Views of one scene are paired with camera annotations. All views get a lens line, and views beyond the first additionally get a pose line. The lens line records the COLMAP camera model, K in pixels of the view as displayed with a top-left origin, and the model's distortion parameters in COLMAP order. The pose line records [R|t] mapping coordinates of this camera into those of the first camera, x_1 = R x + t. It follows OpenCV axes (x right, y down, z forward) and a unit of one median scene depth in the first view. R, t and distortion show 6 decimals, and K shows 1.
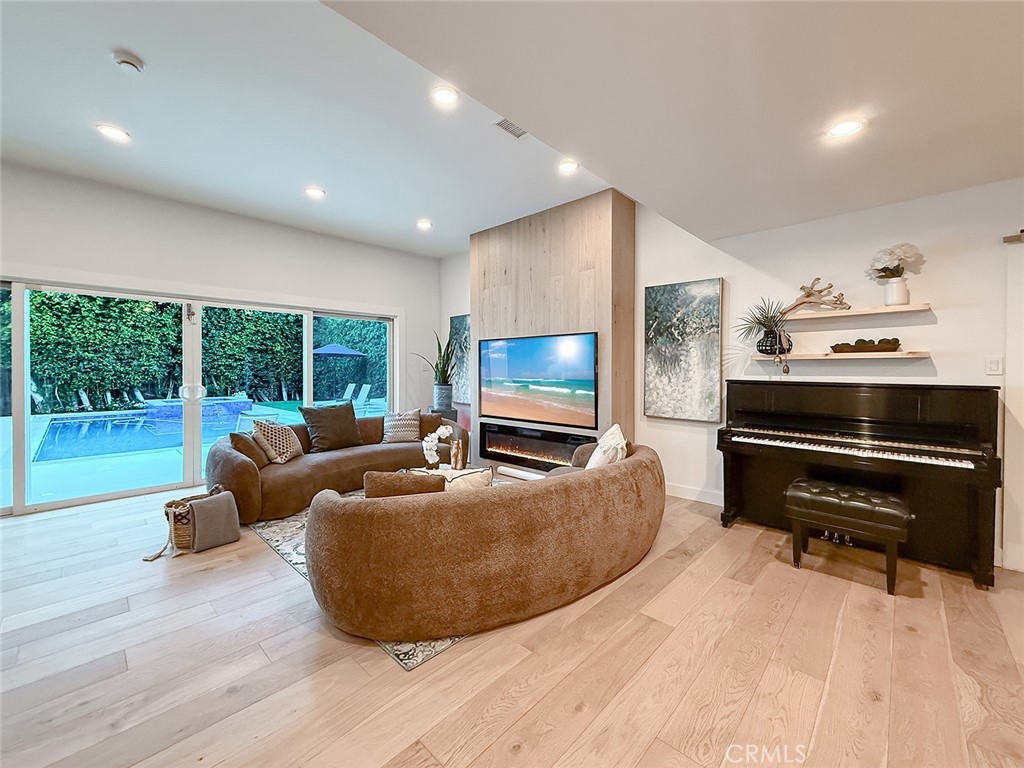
lens RADIAL K [[412.6, 0, 513.0], [0, 412.6, 370.2], [0, 0, 1]] dist [0.001554, 0.000028]
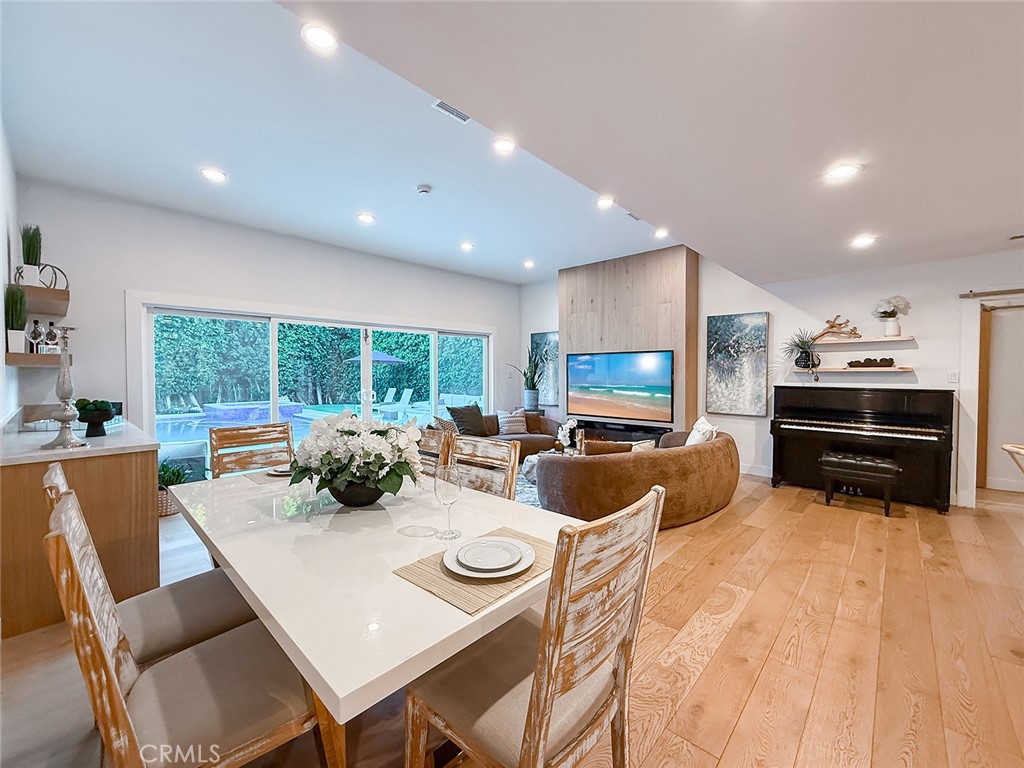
lens RADIAL K [[417.6, 0, 515.7], [0, 417.6, 378.2], [0, 0, 1]] dist [-0.000494, 0.000184]
pose [[0.999881, -0.002380, 0.015258, -0.263768], [0.002210, 0.999935, 0.011154, -0.013841], [-0.015284, -0.011119, 0.999821, -0.283885]]
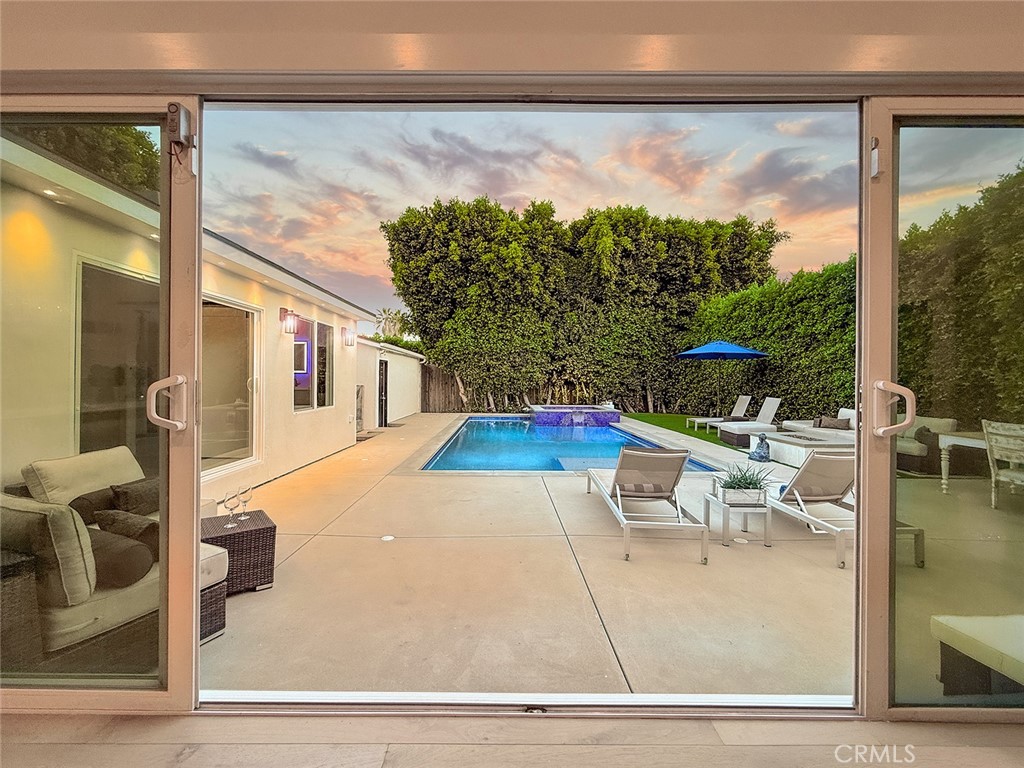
lens RADIAL K [[416.1, 0, 504.4], [0, 416.1, 380.2], [0, 0, 1]] dist [0.002462, 0.000154]
pose [[0.684209, 0.005388, -0.729266, -0.470044], [-0.007944, 0.999968, -0.000065, 0.029619], [0.729242, 0.005838, 0.684231, 0.656034]]
